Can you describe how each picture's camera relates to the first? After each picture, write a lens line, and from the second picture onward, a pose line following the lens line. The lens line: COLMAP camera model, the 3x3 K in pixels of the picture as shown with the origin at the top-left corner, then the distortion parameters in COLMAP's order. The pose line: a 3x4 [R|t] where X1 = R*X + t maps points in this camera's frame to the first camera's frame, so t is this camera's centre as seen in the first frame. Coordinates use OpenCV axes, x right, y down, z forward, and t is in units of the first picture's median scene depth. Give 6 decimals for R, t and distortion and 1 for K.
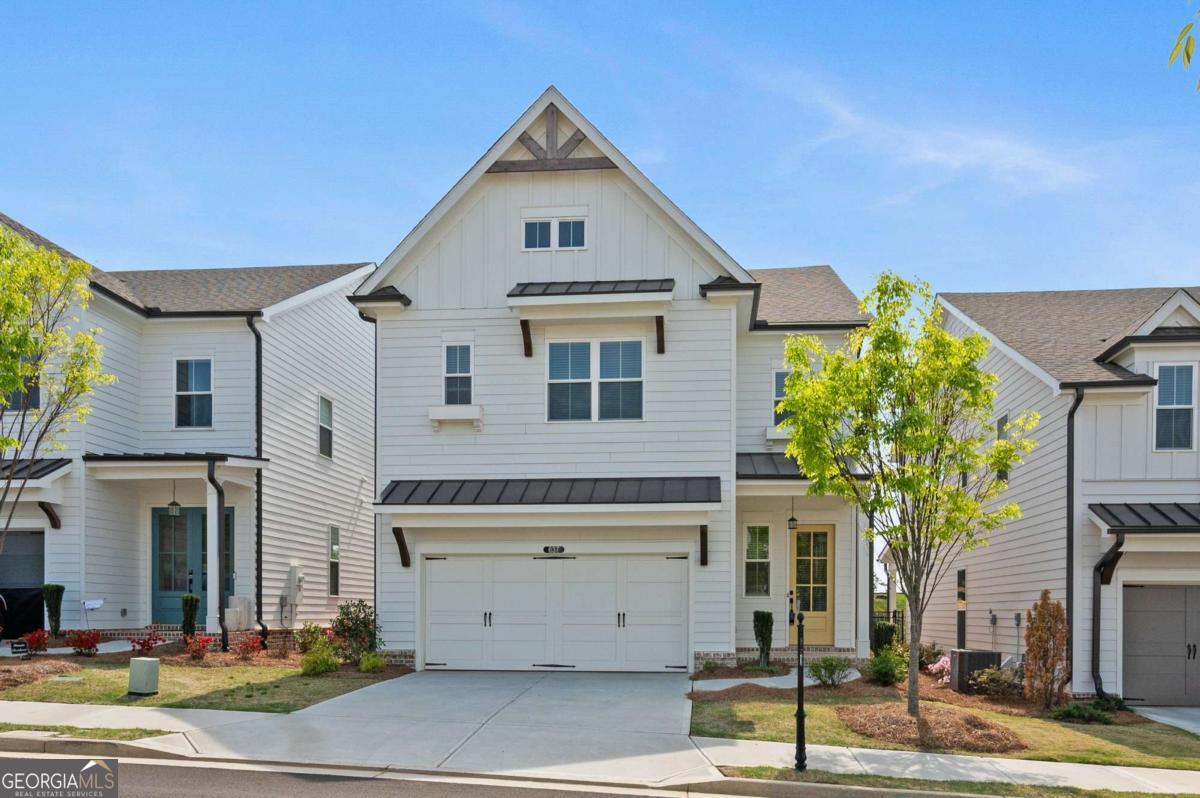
lens RADIAL K [[473.2, 0, 530.8], [0, 473.2, 429.4], [0, 0, 1]] dist [-0.001691, -0.000042]
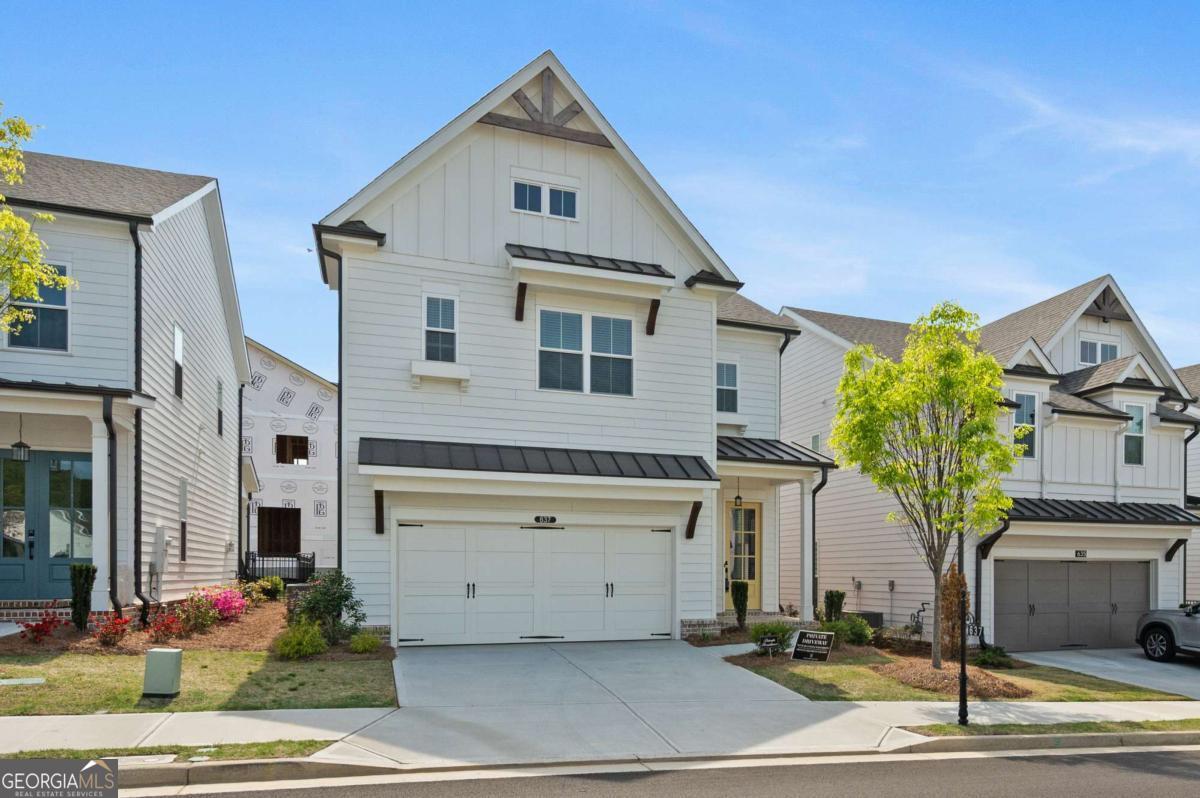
lens RADIAL K [[473.2, 0, 591.9], [0, 473.2, 399.8], [0, 0, 1]] dist [-0.001691, -0.000042]
pose [[0.962950, 0.091736, 0.253599, -0.104357], [-0.092817, 0.995653, -0.007725, 0.002633], [-0.253206, -0.016100, 0.967279, 0.017987]]
